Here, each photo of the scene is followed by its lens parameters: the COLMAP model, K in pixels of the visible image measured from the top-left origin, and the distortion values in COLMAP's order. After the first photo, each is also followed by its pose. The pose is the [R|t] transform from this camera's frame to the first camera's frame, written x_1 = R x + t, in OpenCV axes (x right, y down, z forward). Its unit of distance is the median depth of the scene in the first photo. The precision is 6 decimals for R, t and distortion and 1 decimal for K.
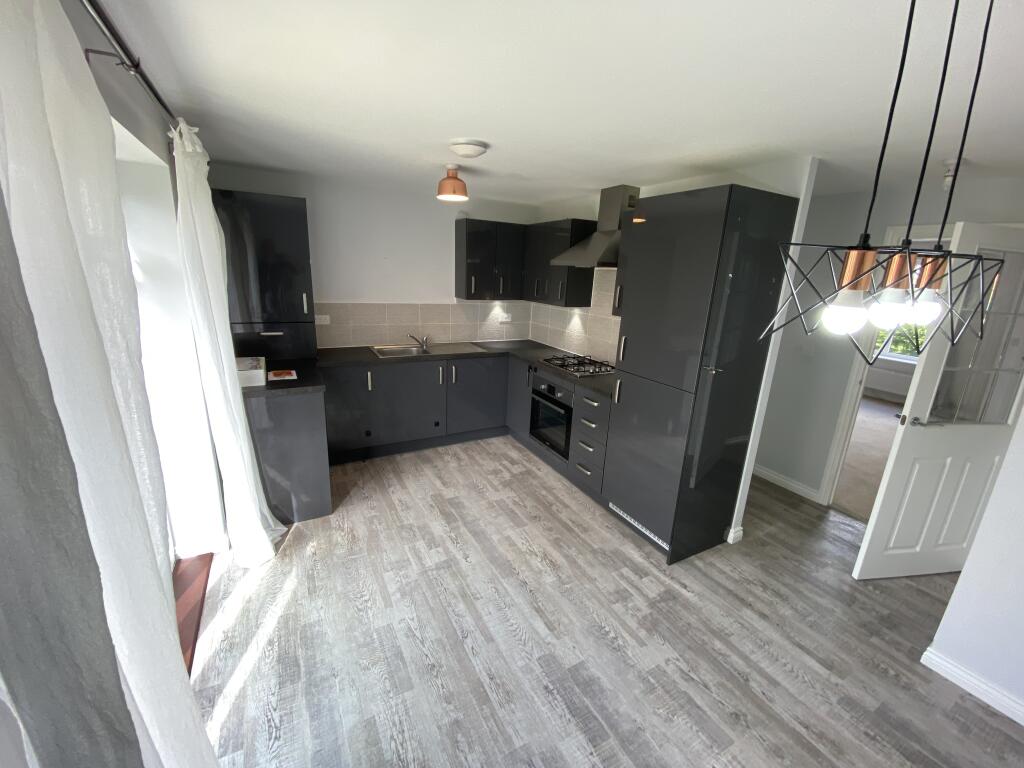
lens RADIAL K [[421.9, 0, 509.2], [0, 421.9, 380.3], [0, 0, 1]] dist [0.000048, -0.001465]
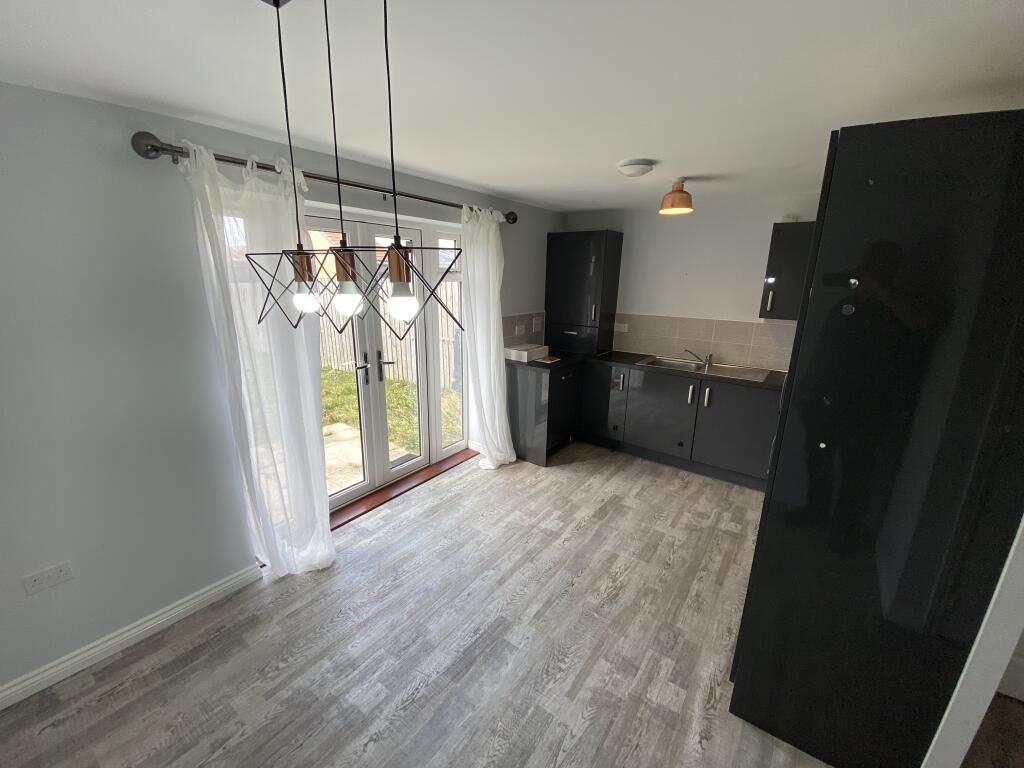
lens RADIAL K [[421.9, 0, 513.9], [0, 421.9, 386.2], [0, 0, 1]] dist [0.000048, -0.001465]
pose [[0.438965, 0.221446, -0.870788, 0.651274], [-0.255442, 0.959919, 0.115344, -0.052574], [0.861429, 0.171803, 0.477938, 0.264233]]
